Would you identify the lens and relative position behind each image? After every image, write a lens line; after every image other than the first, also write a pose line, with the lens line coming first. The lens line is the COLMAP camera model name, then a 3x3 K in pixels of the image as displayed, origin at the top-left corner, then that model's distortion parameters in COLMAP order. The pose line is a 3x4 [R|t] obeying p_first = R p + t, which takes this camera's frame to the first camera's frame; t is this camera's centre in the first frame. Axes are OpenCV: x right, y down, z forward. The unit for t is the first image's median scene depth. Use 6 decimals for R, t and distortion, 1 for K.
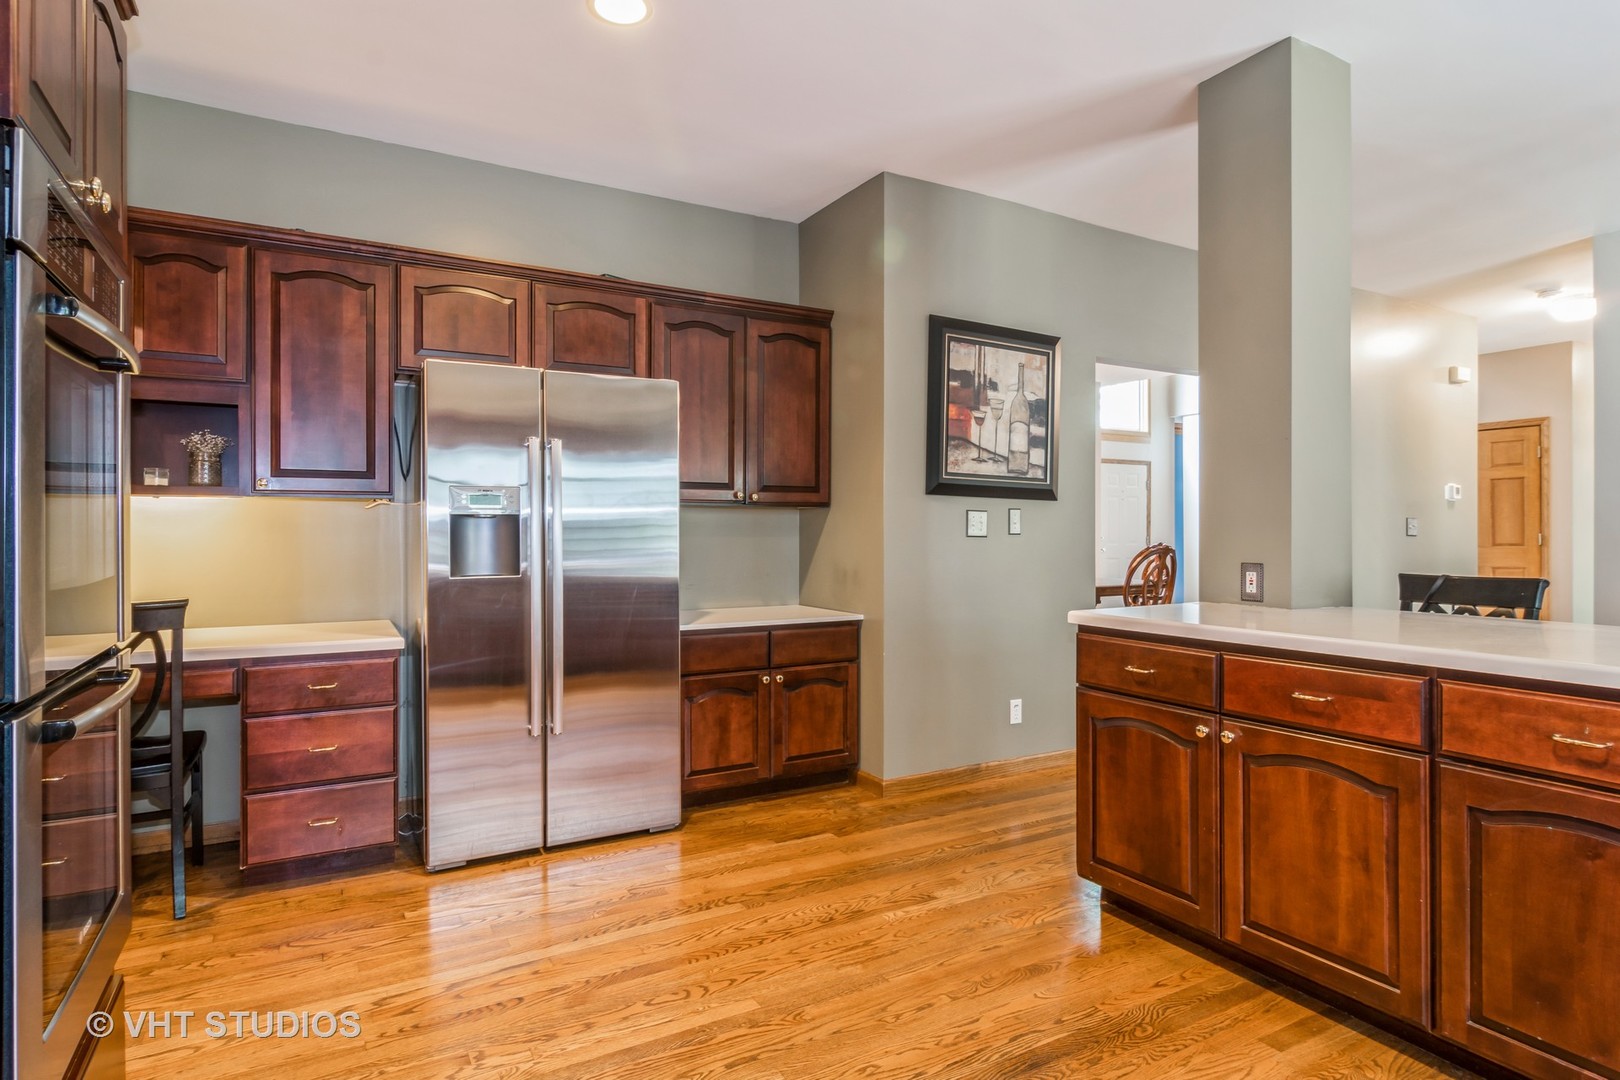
lens RADIAL K [[865.1, 0, 809.7], [0, 865.1, 531.9], [0, 0, 1]] dist [0.000503, 0.000966]
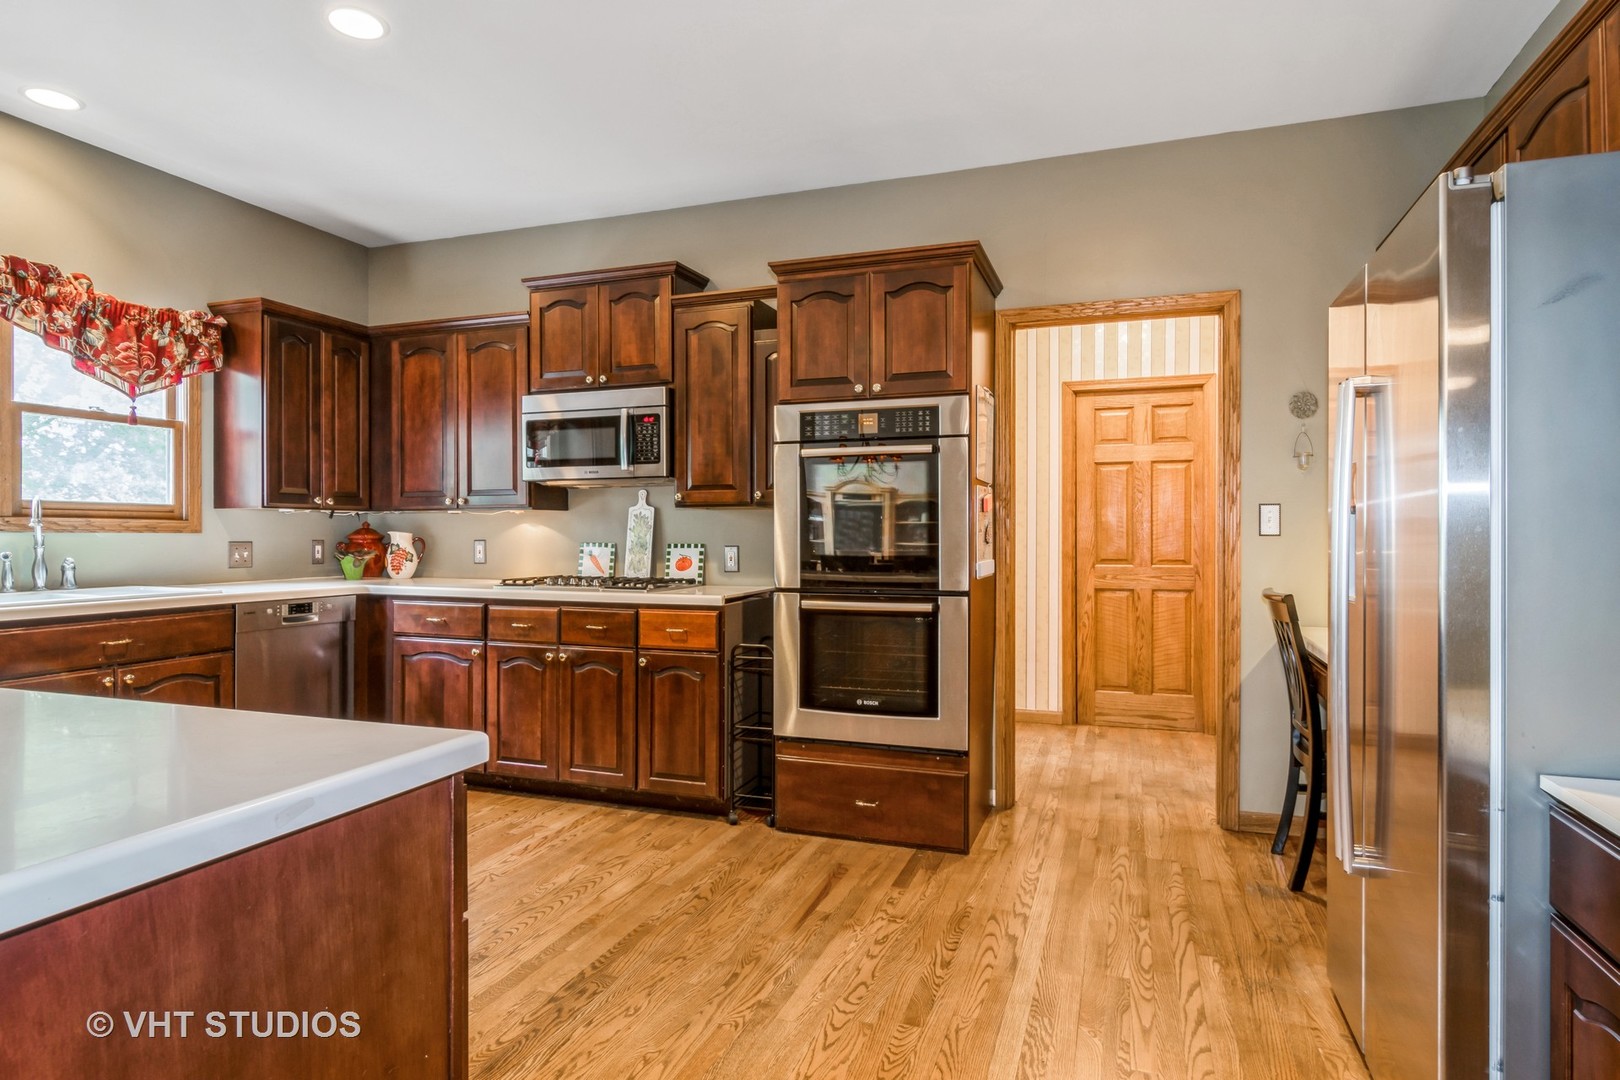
lens RADIAL K [[902.6, 0, 799.4], [0, 902.6, 535.7], [0, 0, 1]] dist [-0.001731, 0.000089]
pose [[-0.760326, 0.000448, -0.649541, 0.626331], [-0.002380, 0.999991, 0.003476, -0.000954], [0.649537, 0.004188, -0.760319, 1.913240]]
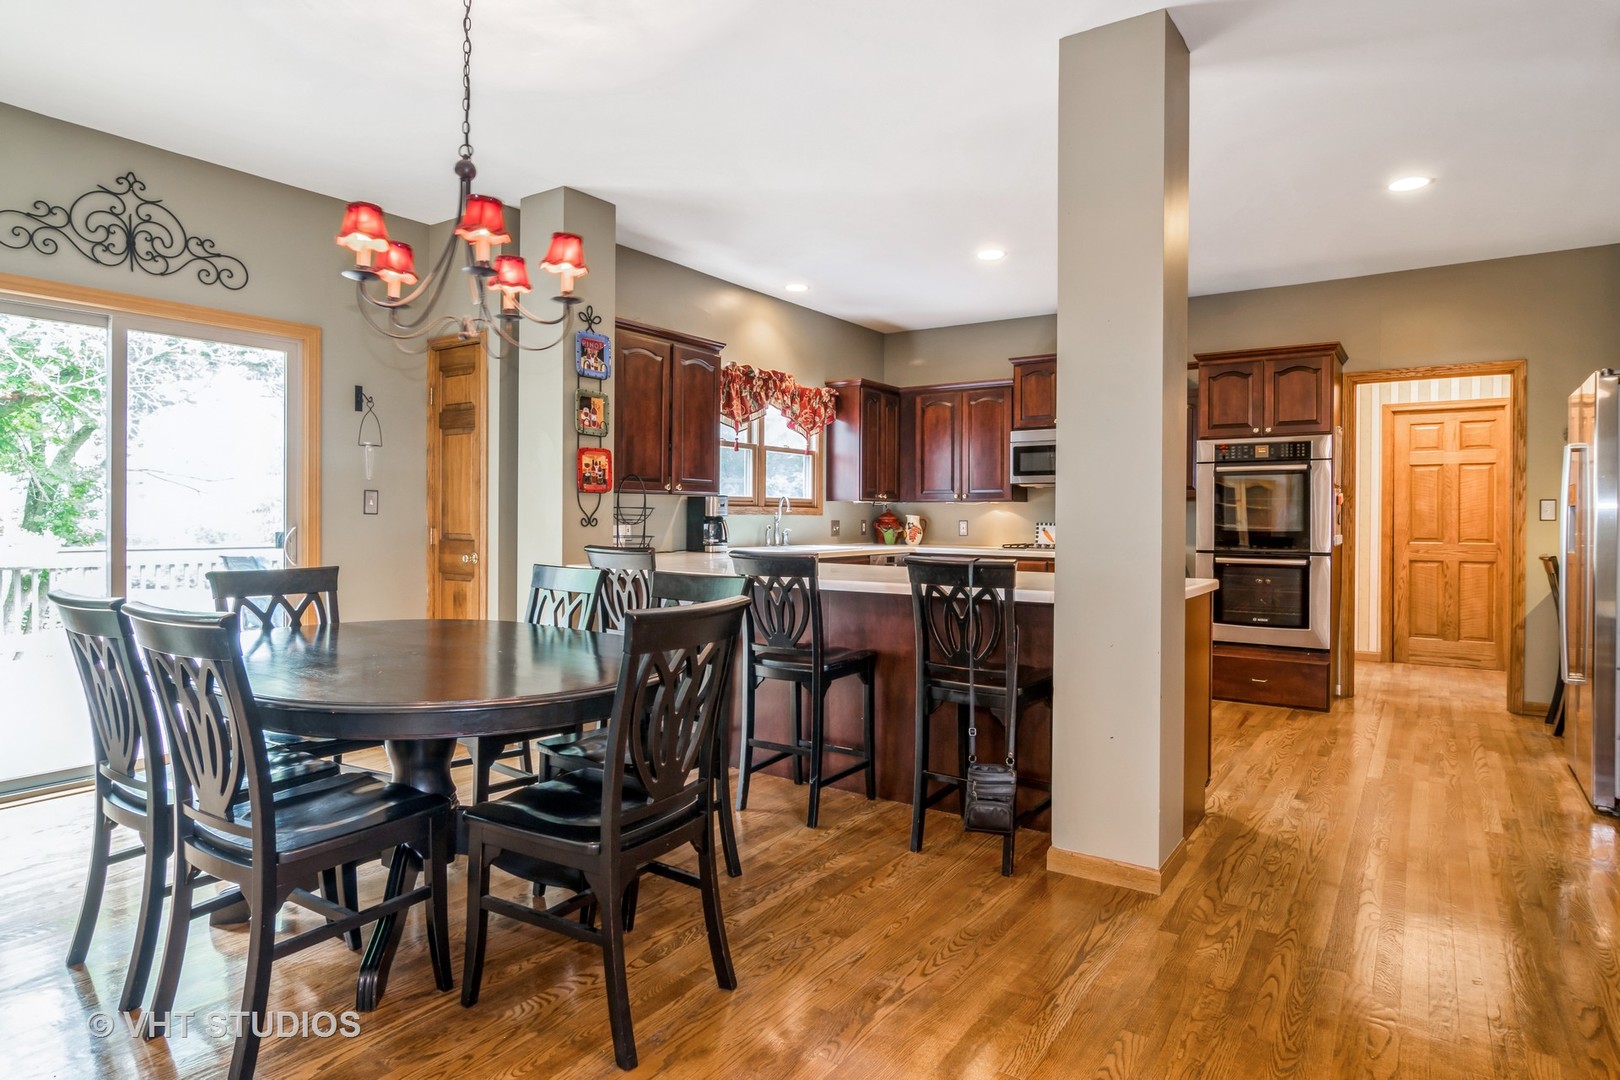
lens RADIAL K [[896.1, 0, 808.8], [0, 896.1, 519.0], [0, 0, 1]] dist [0.000080, 0.000258]
pose [[-0.900149, -0.003594, -0.435568, 1.916560], [-0.006767, 0.999961, 0.005734, -0.002380], [0.435530, 0.008109, -0.900138, 2.608167]]
